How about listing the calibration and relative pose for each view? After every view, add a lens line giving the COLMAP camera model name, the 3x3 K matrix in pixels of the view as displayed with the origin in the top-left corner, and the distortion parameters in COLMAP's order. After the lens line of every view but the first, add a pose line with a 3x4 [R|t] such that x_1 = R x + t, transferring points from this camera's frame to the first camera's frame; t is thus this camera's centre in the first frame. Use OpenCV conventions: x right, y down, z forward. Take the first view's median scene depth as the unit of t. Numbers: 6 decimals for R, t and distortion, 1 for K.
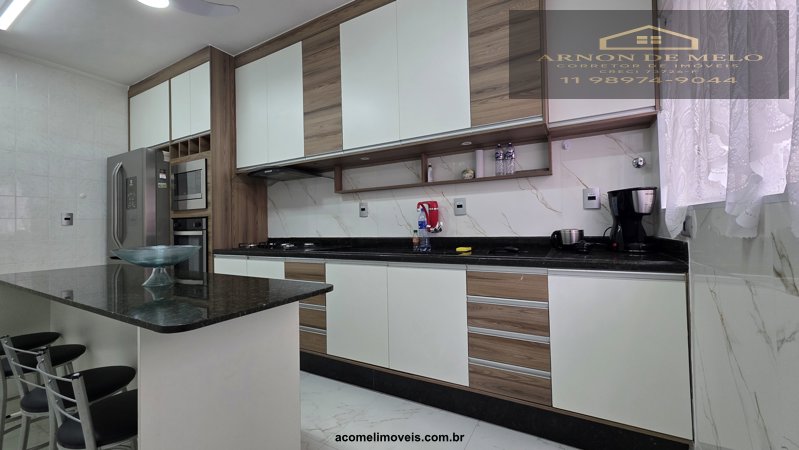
lens RADIAL K [[317.4, 0, 397.2], [0, 317.4, 220.1], [0, 0, 1]] dist [0.002977, 0.000232]
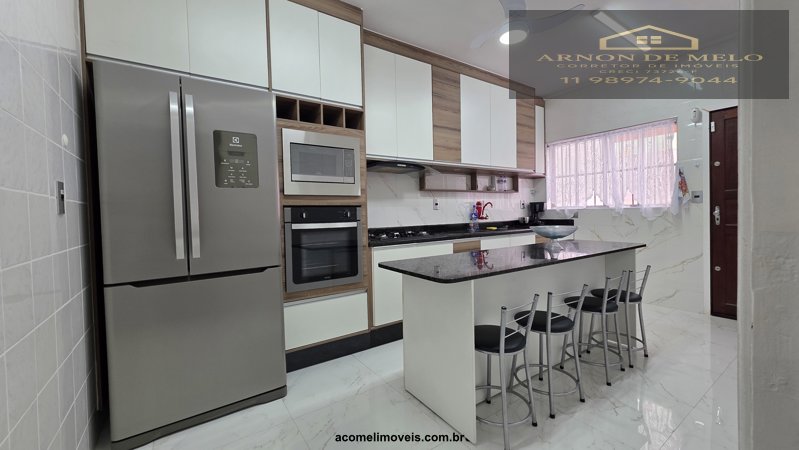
lens RADIAL K [[317.4, 0, 397.2], [0, 317.4, 220.1], [0, 0, 1]] dist [0.002977, 0.000232]
pose [[0.439996, -0.008583, 0.897959, -1.495194], [-0.002468, 0.999939, 0.010767, 0.021747], [-0.897996, -0.006954, 0.439948, 0.588331]]
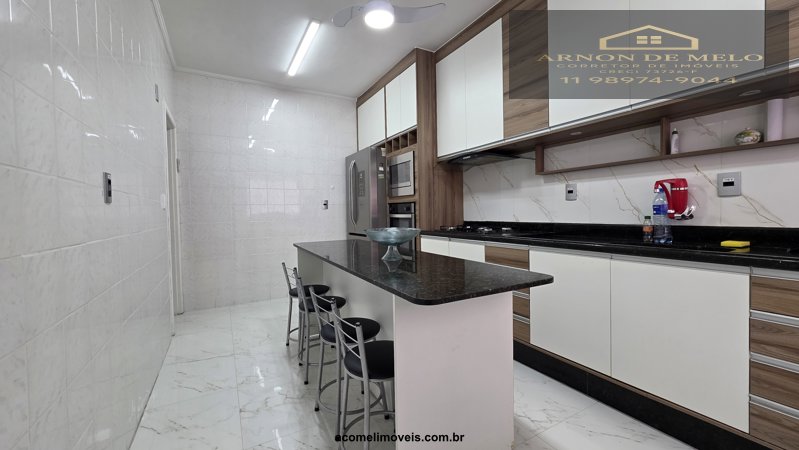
lens RADIAL K [[317.4, 0, 397.2], [0, 317.4, 220.1], [0, 0, 1]] dist [0.002977, 0.000232]
pose [[0.851102, 0.018270, -0.524682, -0.055686], [0.011625, 0.998493, 0.053628, -0.008167], [0.524871, -0.051742, 0.849608, -0.011808]]
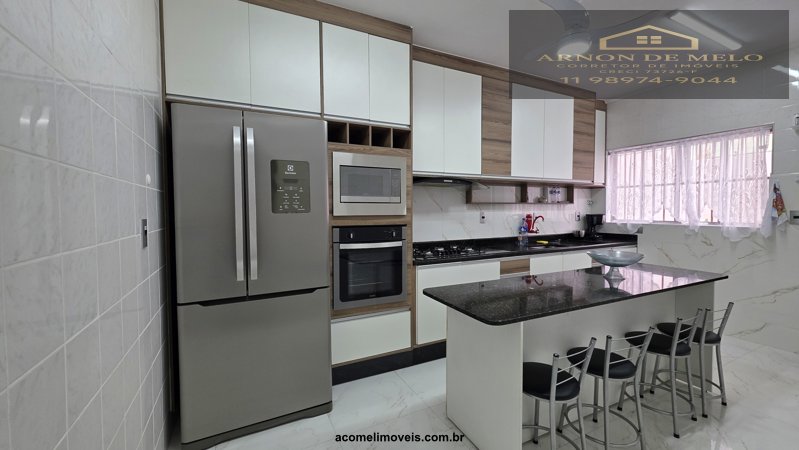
lens RADIAL K [[316.3, 0, 396.3], [0, 316.3, 220.1], [0, 0, 1]] dist [0.002729, 0.000180]
pose [[0.561277, -0.007637, 0.827593, -1.492983], [-0.022019, 0.999466, 0.024156, -0.048874], [-0.827335, -0.031781, 0.560808, 0.596764]]
